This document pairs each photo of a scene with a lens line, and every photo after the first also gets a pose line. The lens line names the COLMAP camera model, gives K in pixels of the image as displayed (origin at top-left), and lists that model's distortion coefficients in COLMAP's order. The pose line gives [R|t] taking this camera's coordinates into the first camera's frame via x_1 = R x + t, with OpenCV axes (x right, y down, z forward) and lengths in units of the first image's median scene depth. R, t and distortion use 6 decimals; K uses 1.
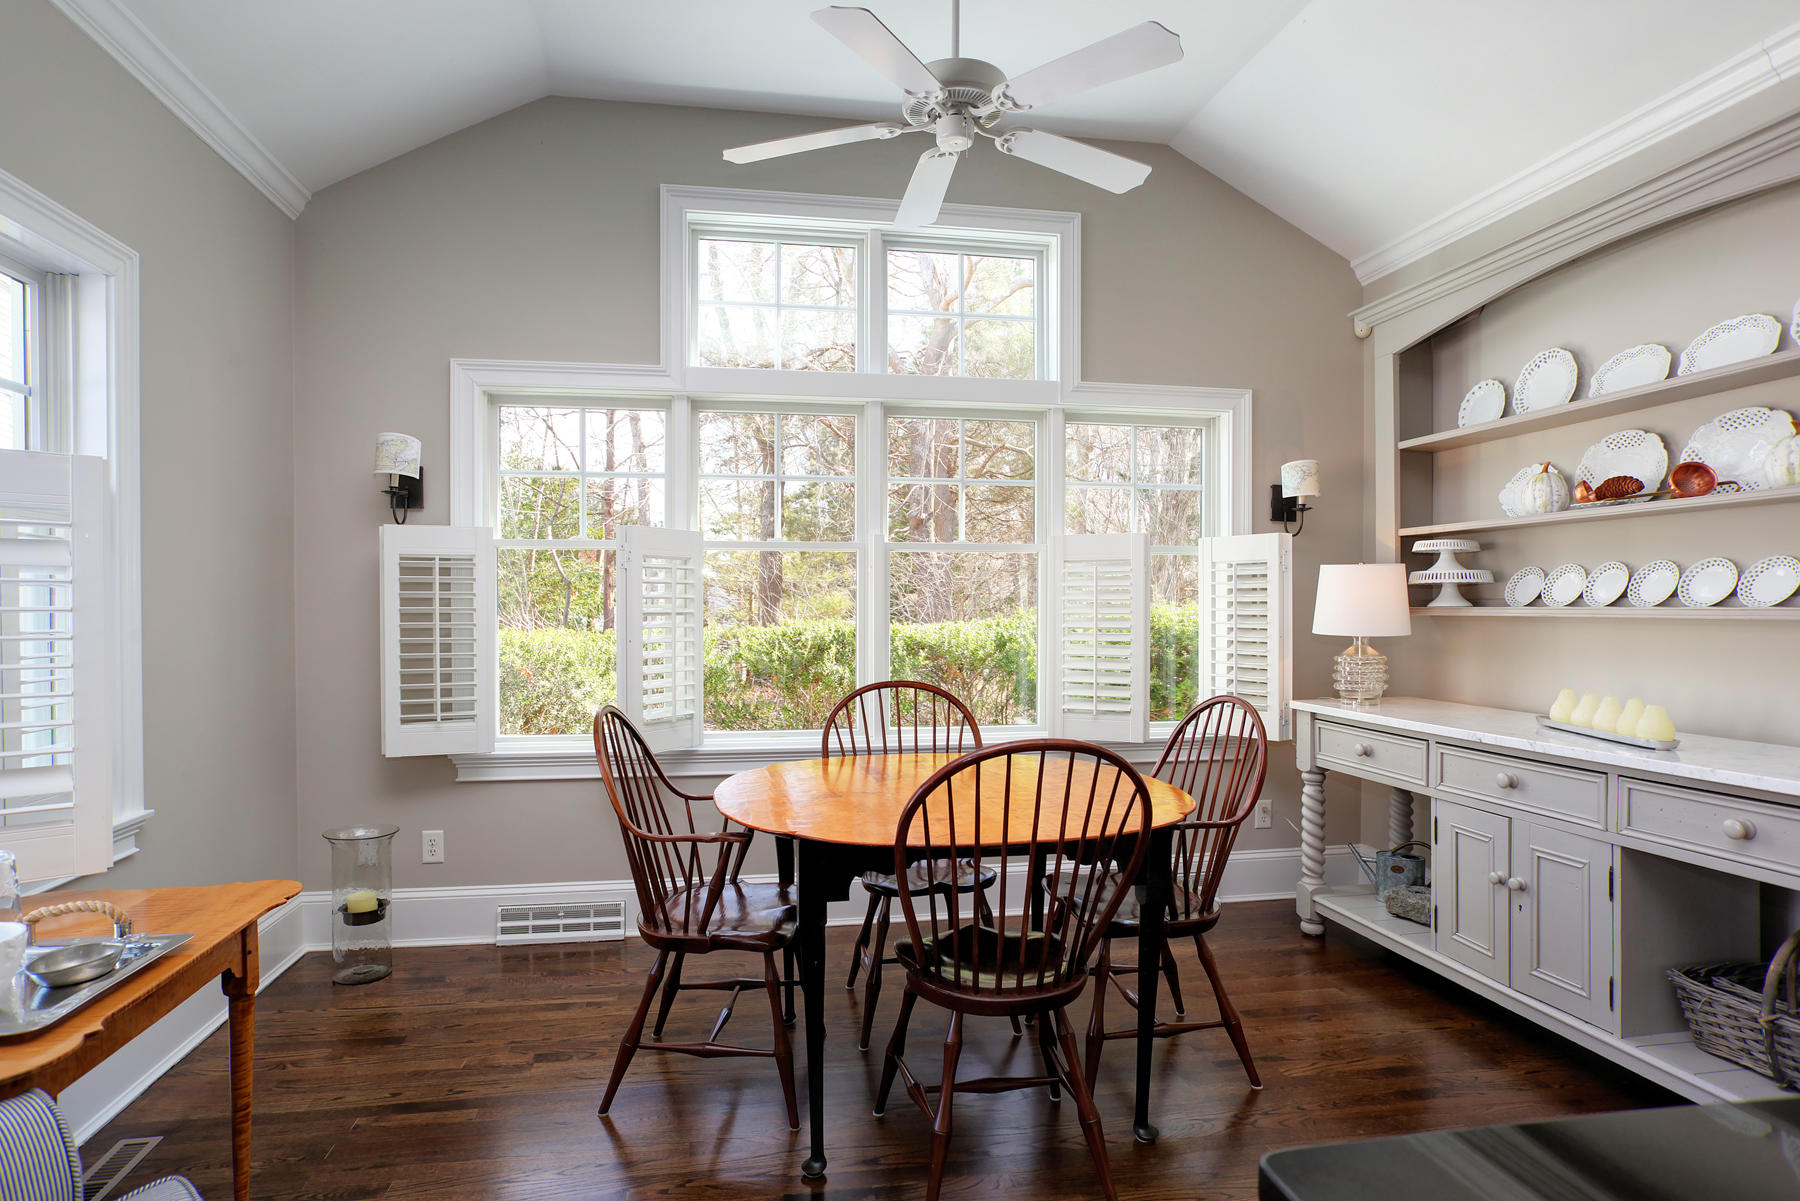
lens RADIAL K [[973.2, 0, 877.0], [0, 973.2, 614.1], [0, 0, 1]] dist [-0.007351, 0.000494]
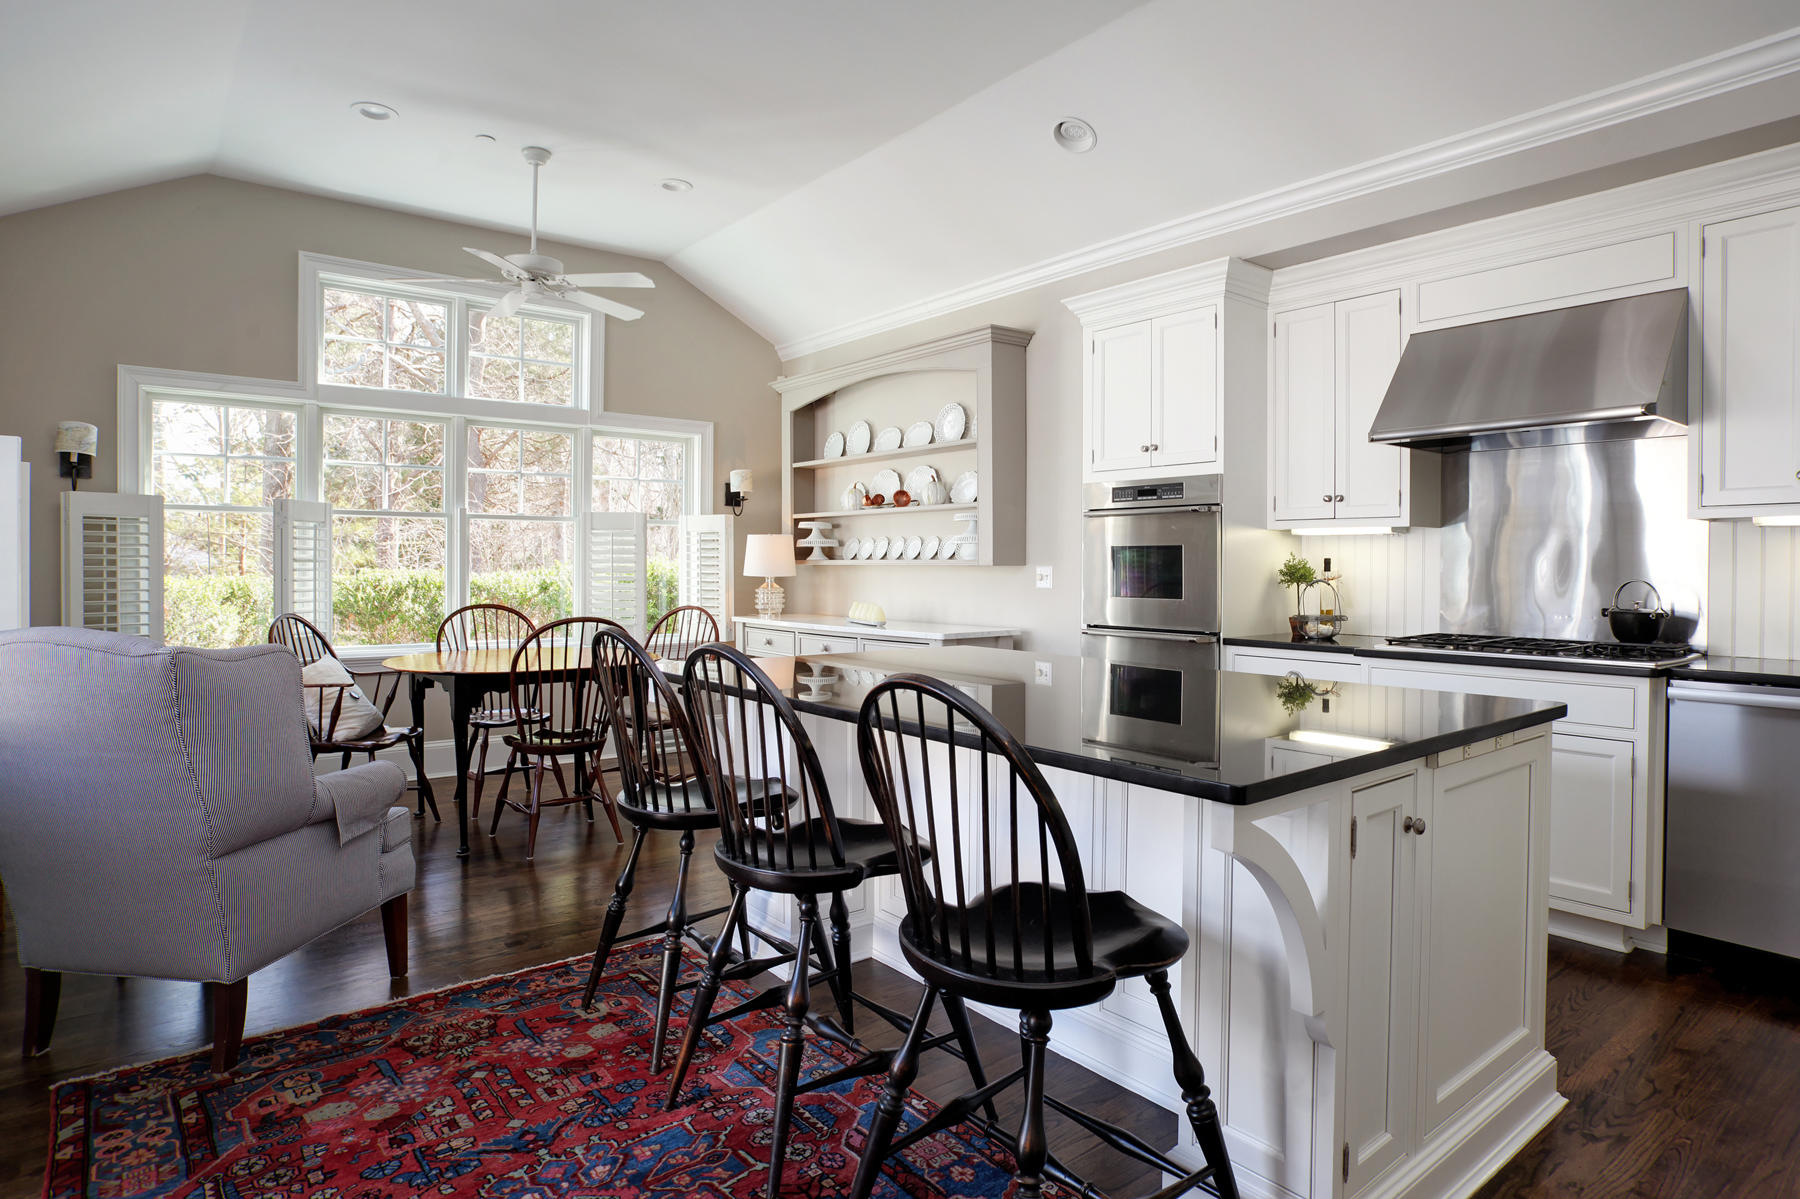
lens RADIAL K [[994.3, 0, 896.0], [0, 994.3, 564.1], [0, 0, 1]] dist [-0.068827, 0.039102]
pose [[0.880689, 0.005143, 0.473667, -0.131299], [-0.000514, 0.999951, -0.009902, 0.017136], [-0.473695, 0.008477, 0.880648, -0.635004]]
